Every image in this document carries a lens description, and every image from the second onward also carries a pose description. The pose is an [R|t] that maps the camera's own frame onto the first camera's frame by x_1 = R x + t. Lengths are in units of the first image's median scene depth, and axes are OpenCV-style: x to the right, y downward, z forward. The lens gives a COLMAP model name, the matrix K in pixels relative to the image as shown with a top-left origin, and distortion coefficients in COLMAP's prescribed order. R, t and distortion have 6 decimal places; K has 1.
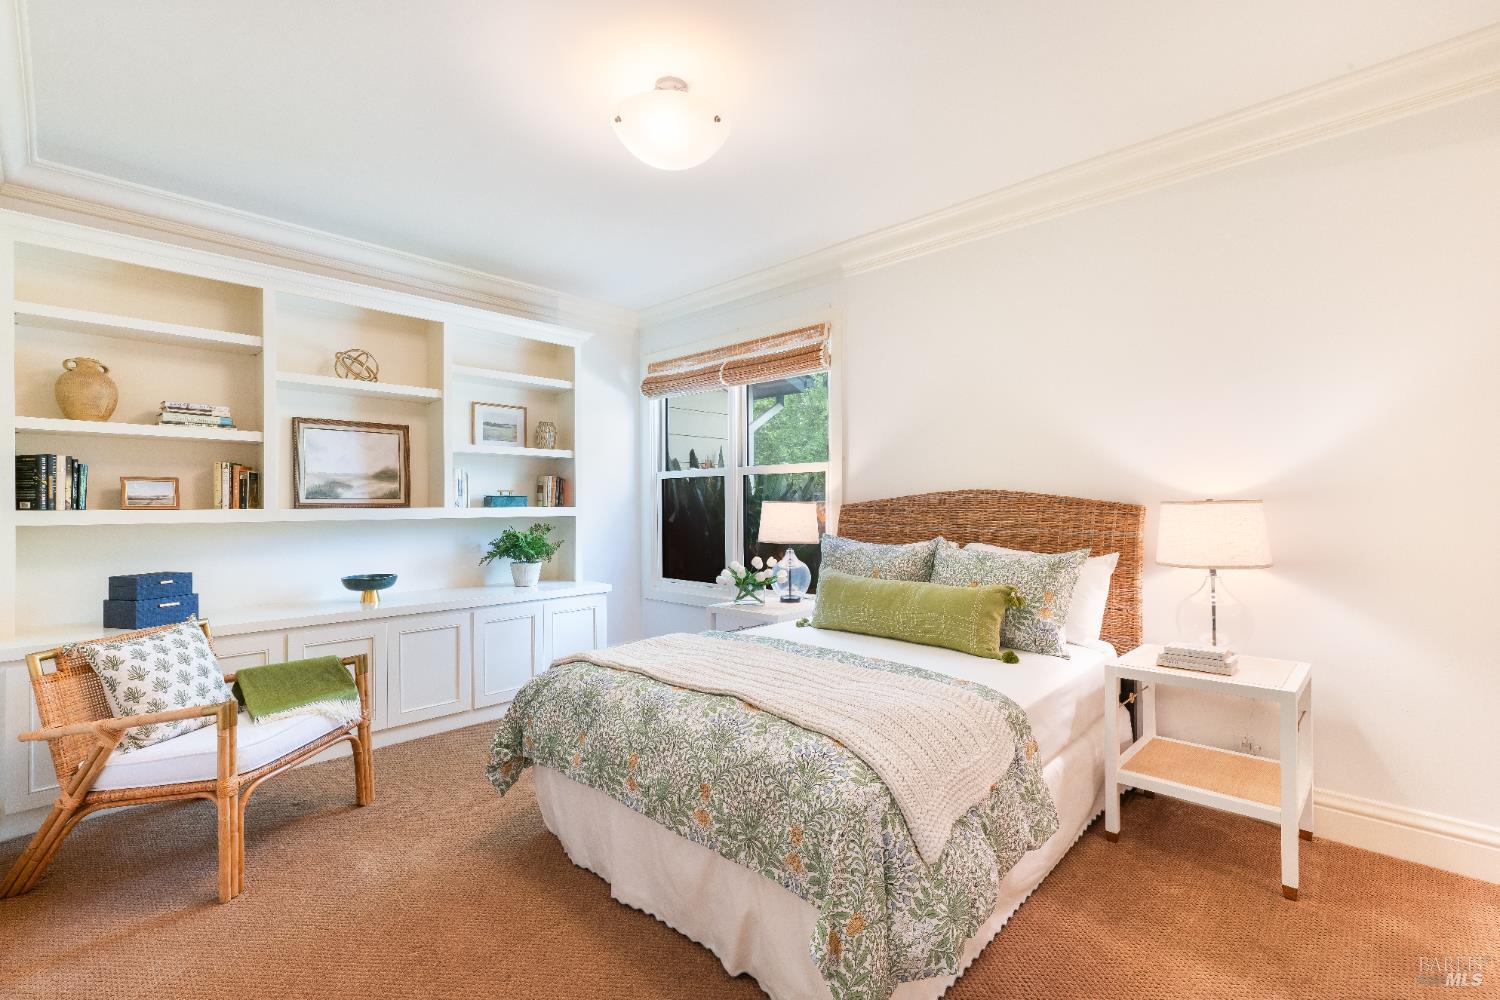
lens RADIAL K [[680.0, 0, 749.8], [0, 680.0, 502.0], [0, 0, 1]] dist [0.005471, 0.000405]
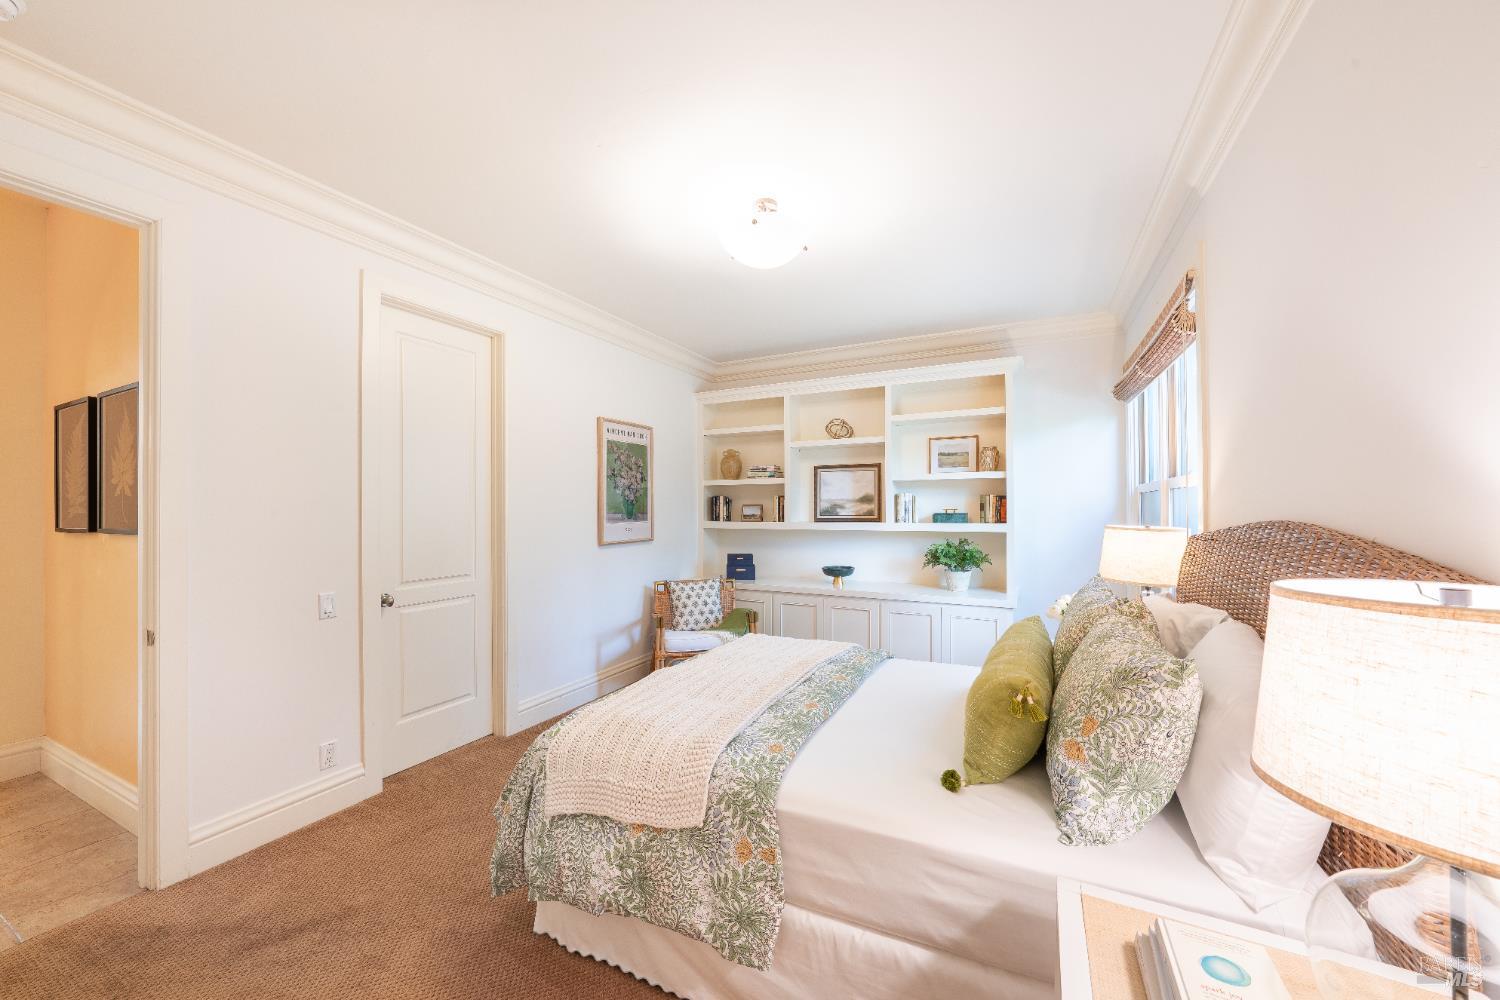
lens RADIAL K [[564.2, 0, 750.7], [0, 564.2, 504.1], [0, 0, 1]] dist [-0.001599, -0.000016]
pose [[0.289864, -0.008091, -0.957034, 0.542444], [0.002286, 0.999967, -0.007762, -0.020447], [0.957065, 0.000062, 0.289873, 0.416520]]
